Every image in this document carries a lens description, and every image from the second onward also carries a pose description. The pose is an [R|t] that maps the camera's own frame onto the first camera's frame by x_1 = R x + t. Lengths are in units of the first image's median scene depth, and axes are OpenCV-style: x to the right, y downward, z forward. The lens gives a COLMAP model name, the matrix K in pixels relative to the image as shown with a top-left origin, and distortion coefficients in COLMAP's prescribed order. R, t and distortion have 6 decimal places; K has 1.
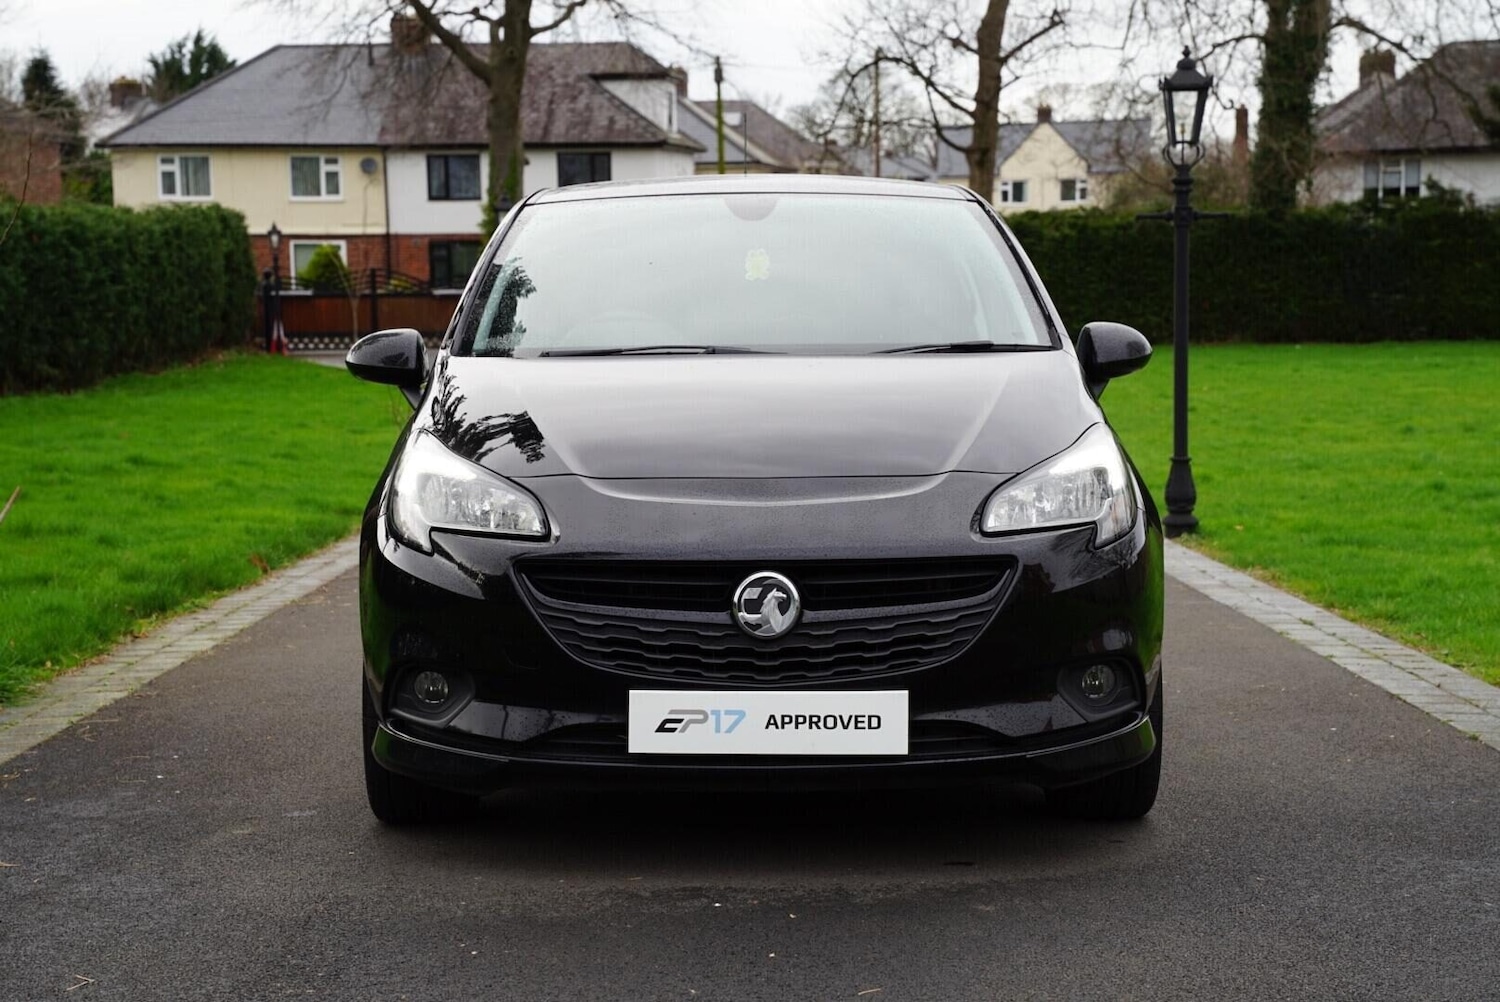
lens RADIAL K [[2811.7, 0, 750.0], [0, 2811.7, 501.0], [0, 0, 1]] dist [0.517828, -0.989857]
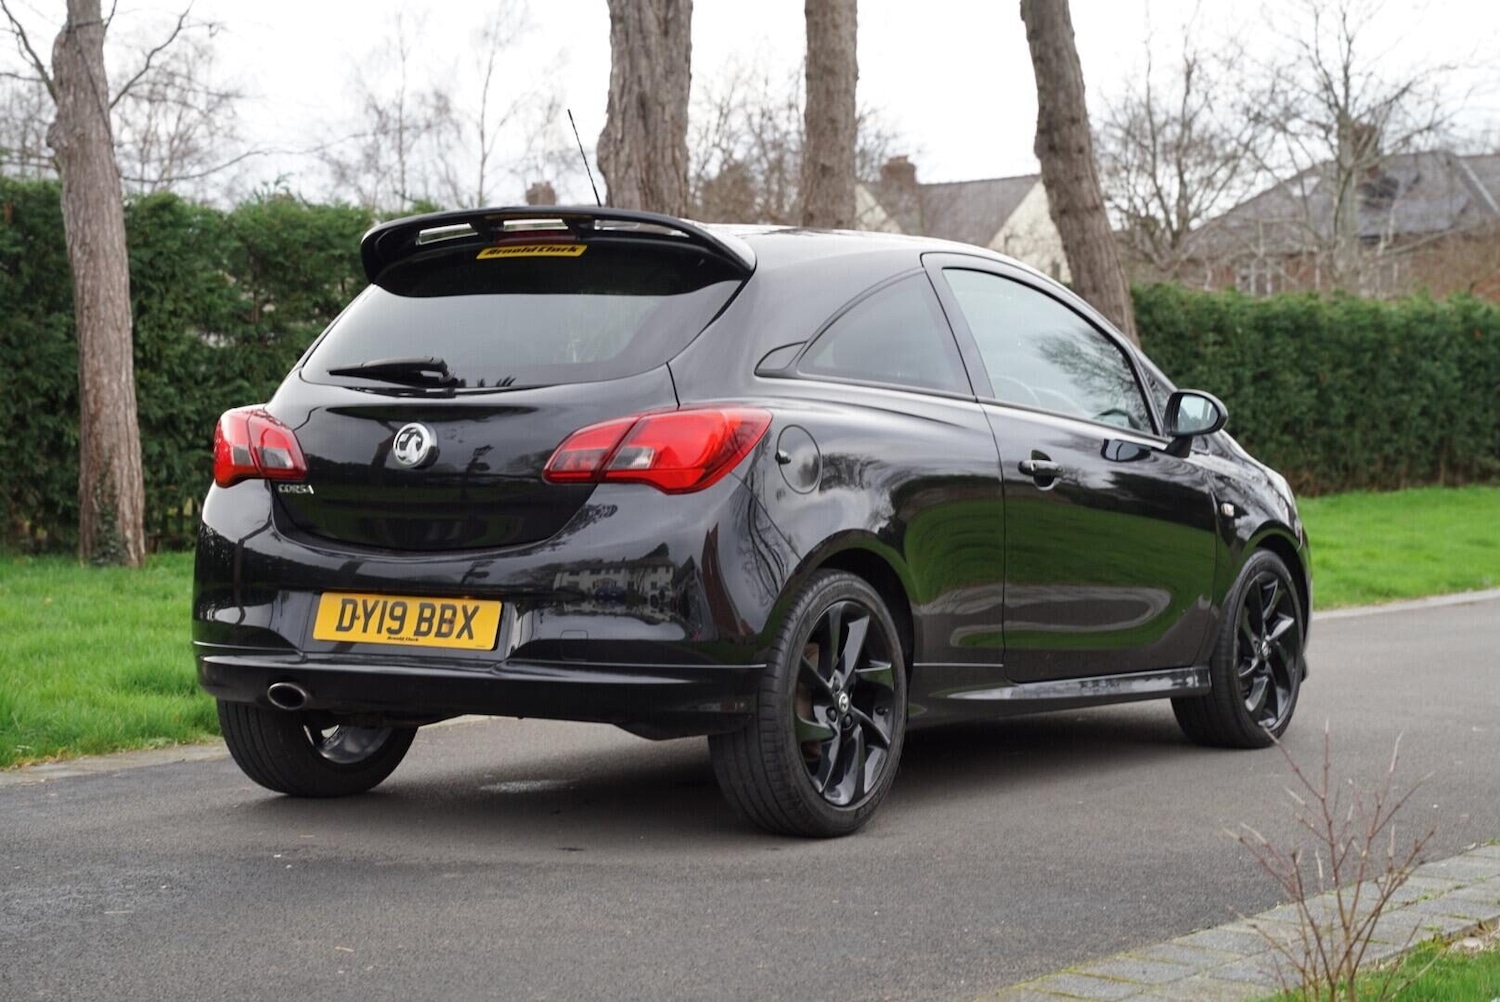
lens RADIAL K [[2811.7, 0, 750.0], [0, 2811.7, 501.0], [0, 0, 1]] dist [0.517828, -0.989857]
pose [[0.832029, 0.019968, -0.554372, 0.224346], [-0.039482, 0.998949, -0.023276, 0.003879], [0.553325, 0.041254, 0.831943, 0.028955]]
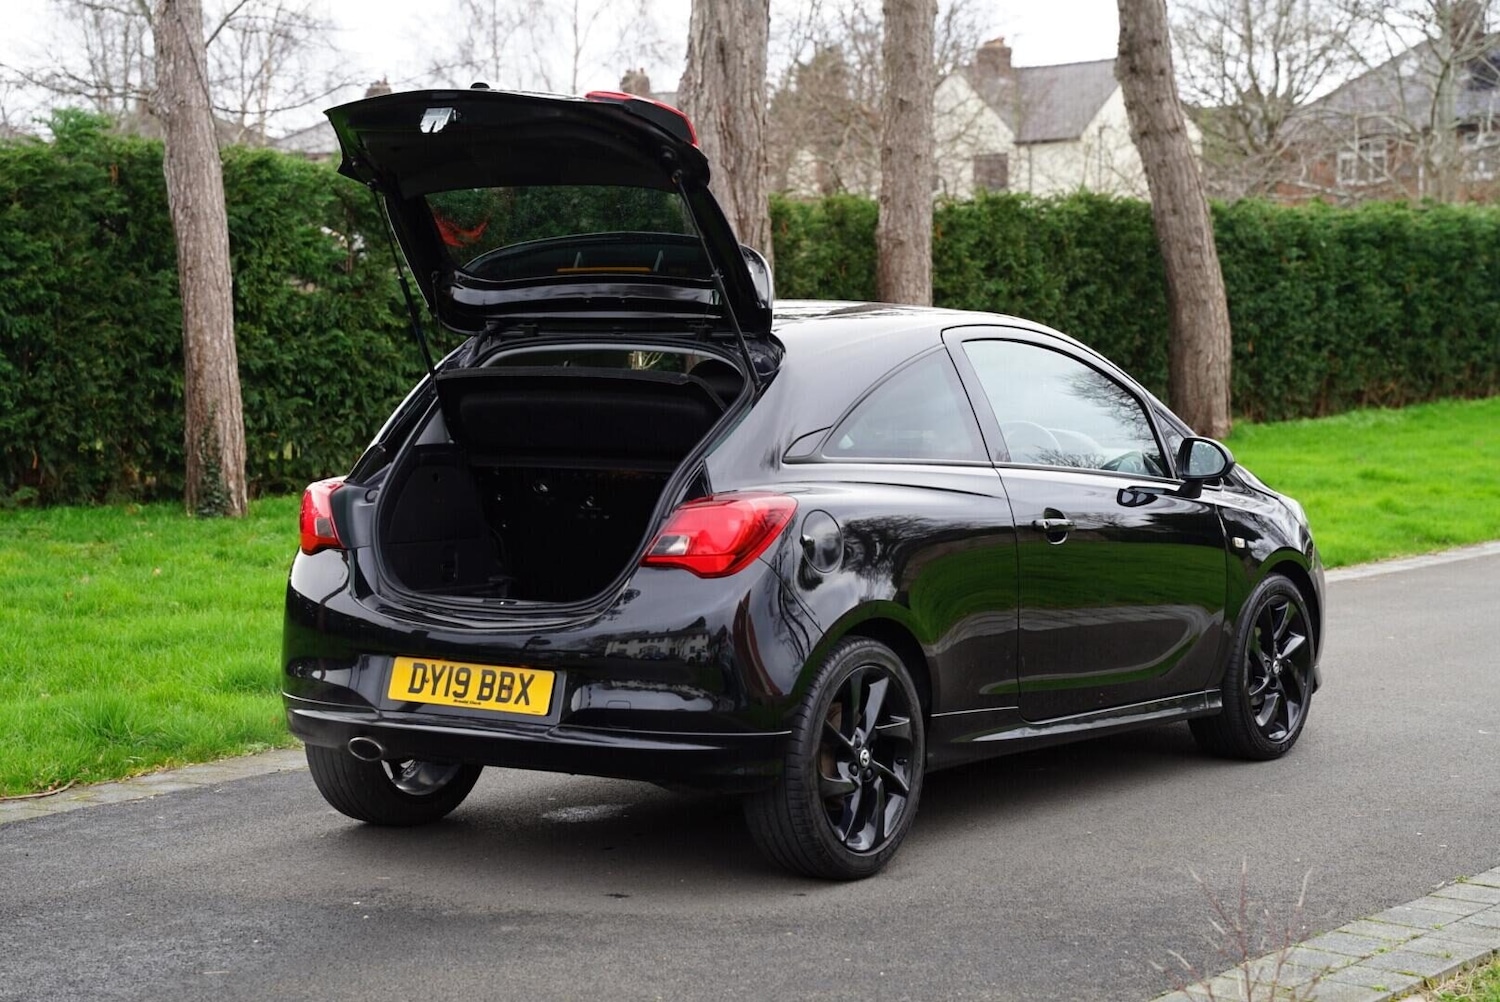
lens RADIAL K [[2811.7, 0, 750.0], [0, 2811.7, 501.0], [0, 0, 1]] dist [0.517828, -0.989857]
pose [[0.812116, 0.042057, -0.581978, 0.251394], [-0.035812, 0.999111, 0.022228, -0.022803], [0.582396, 0.002790, 0.812901, 0.003809]]
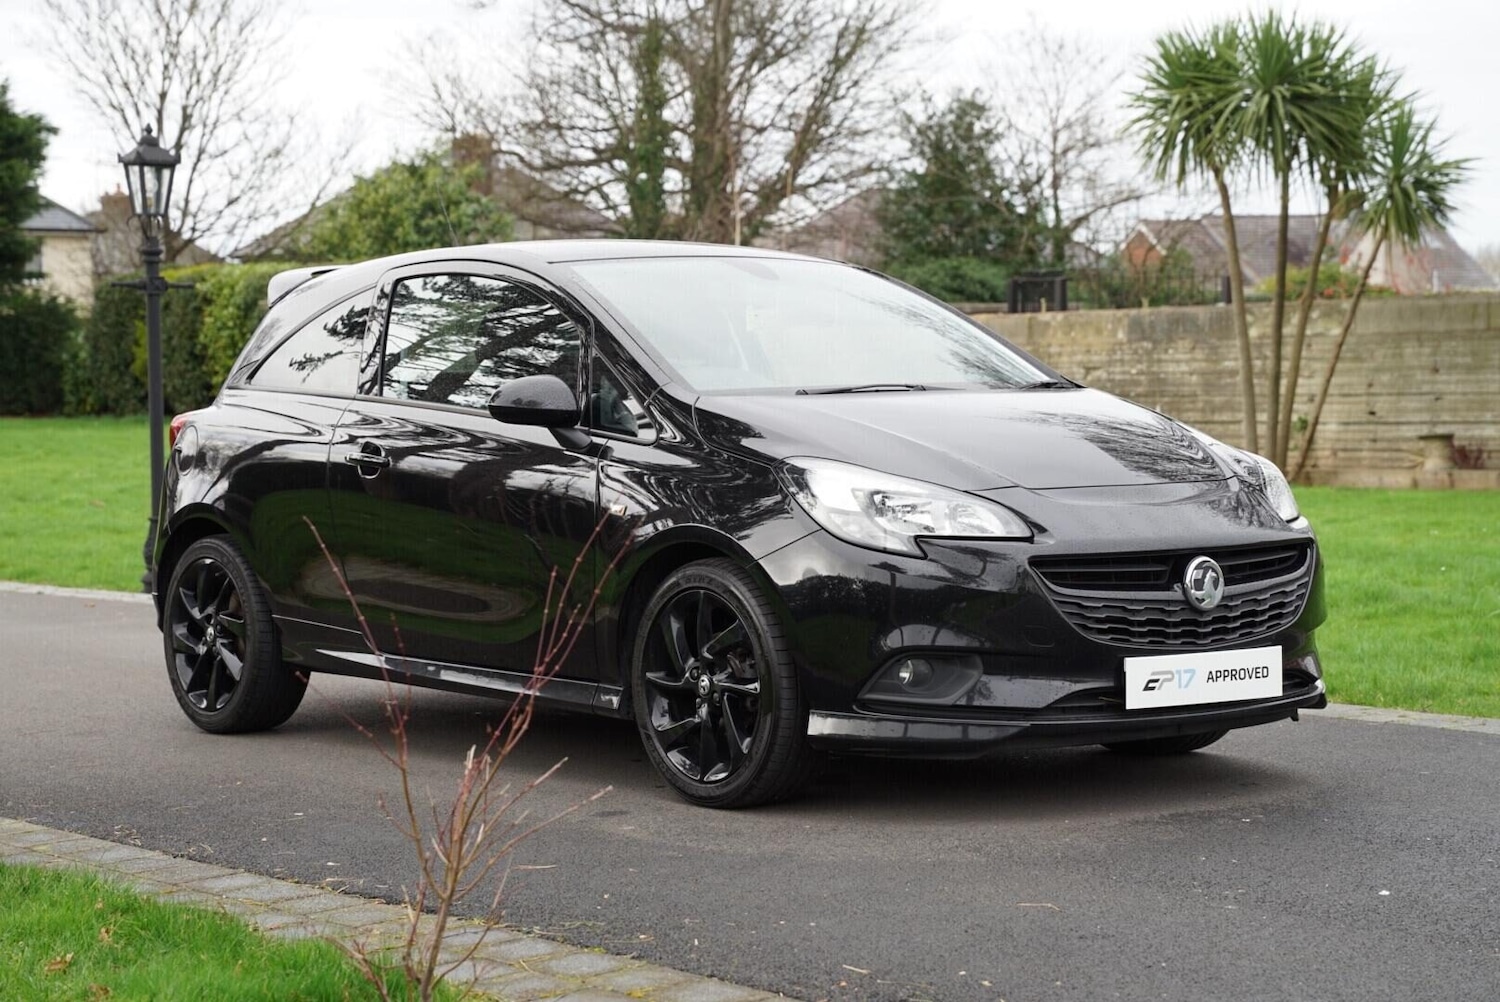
lens RADIAL K [[2811.7, 0, 750.0], [0, 2811.7, 501.0], [0, 0, 1]] dist [0.517828, -0.989857]
pose [[0.789269, -0.030018, 0.613313, -0.263371], [0.047822, 0.998776, -0.012658, 0.001930], [-0.612183, 0.039321, 0.789738, 0.035298]]
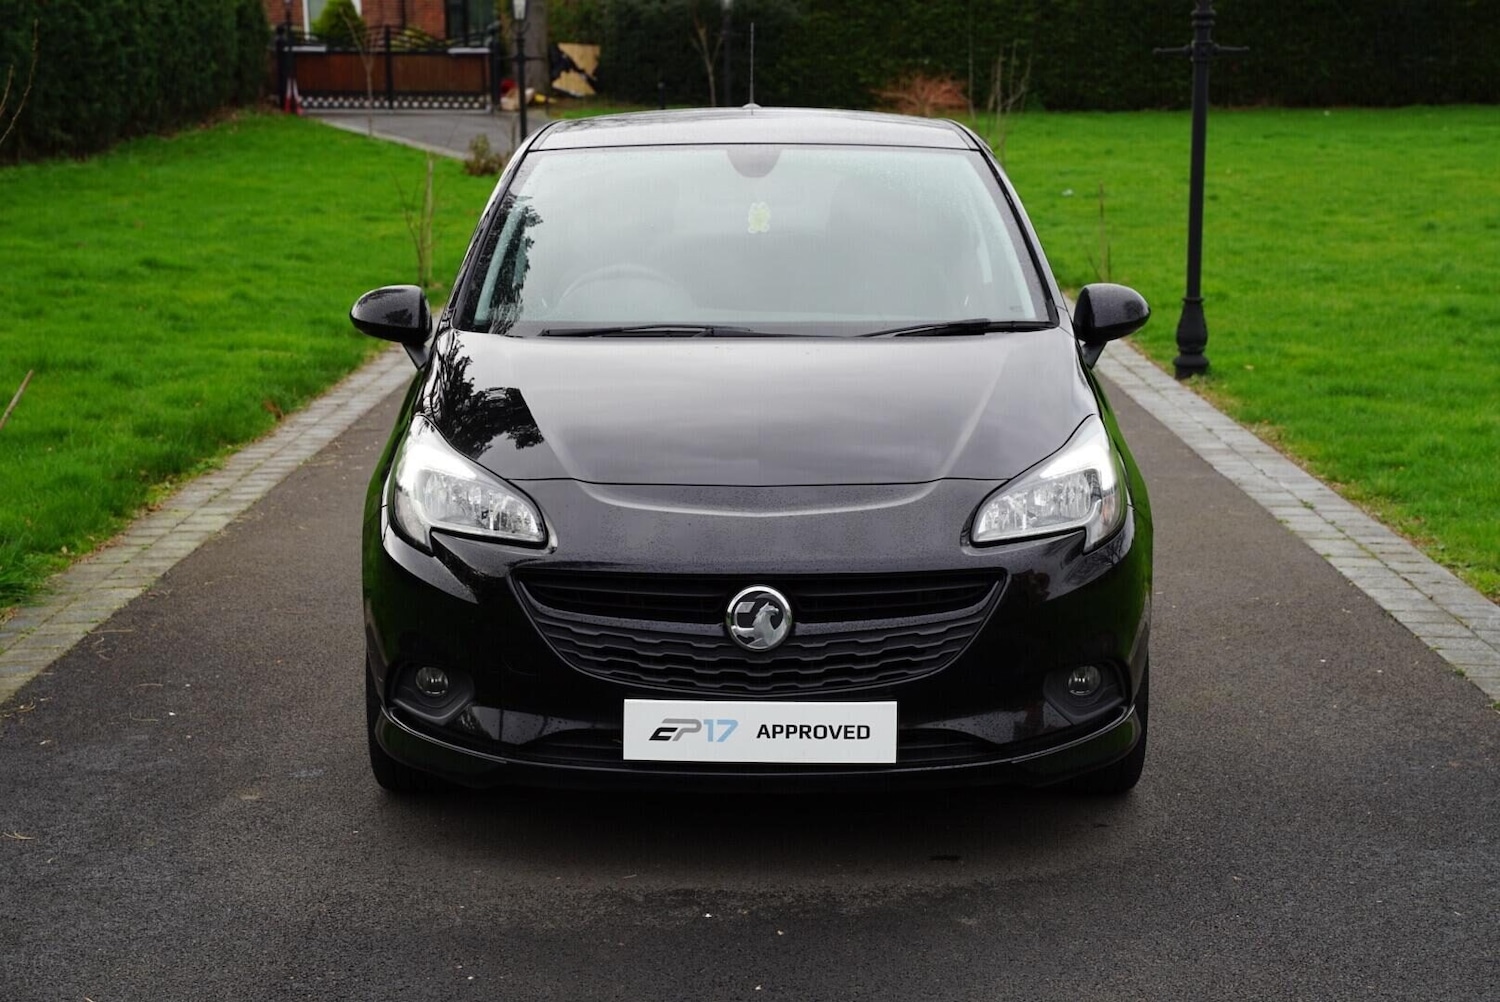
lens RADIAL K [[2811.7, 0, 750.0], [0, 2811.7, 501.0], [0, 0, 1]] dist [0.517828, -0.989857]
pose [[0.999939, 0.008888, -0.006515, 0.002516], [-0.008260, 0.995836, 0.090784, -0.027881], [0.007295, -0.090725, 0.995849, -0.003575]]
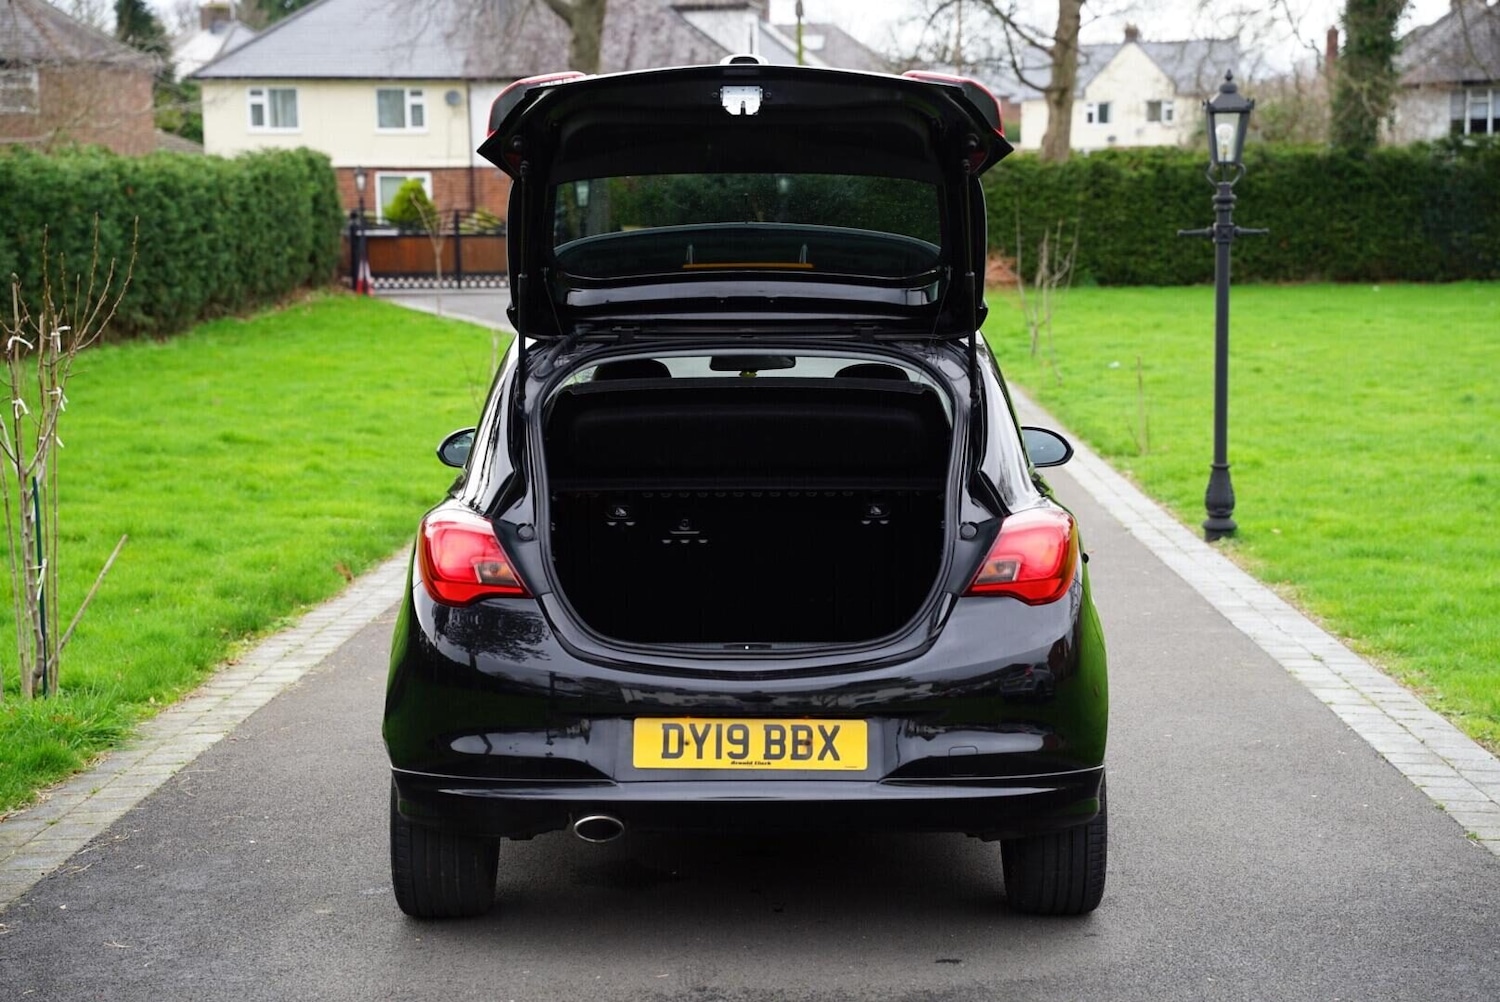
lens RADIAL K [[2811.7, 0, 750.0], [0, 2811.7, 501.0], [0, 0, 1]] dist [0.517828, -0.989857]
pose [[0.999555, 0.005047, -0.029388, 0.008045], [-0.004156, 0.999532, 0.030302, -0.027033], [0.029527, -0.030167, 0.999109, -0.041172]]
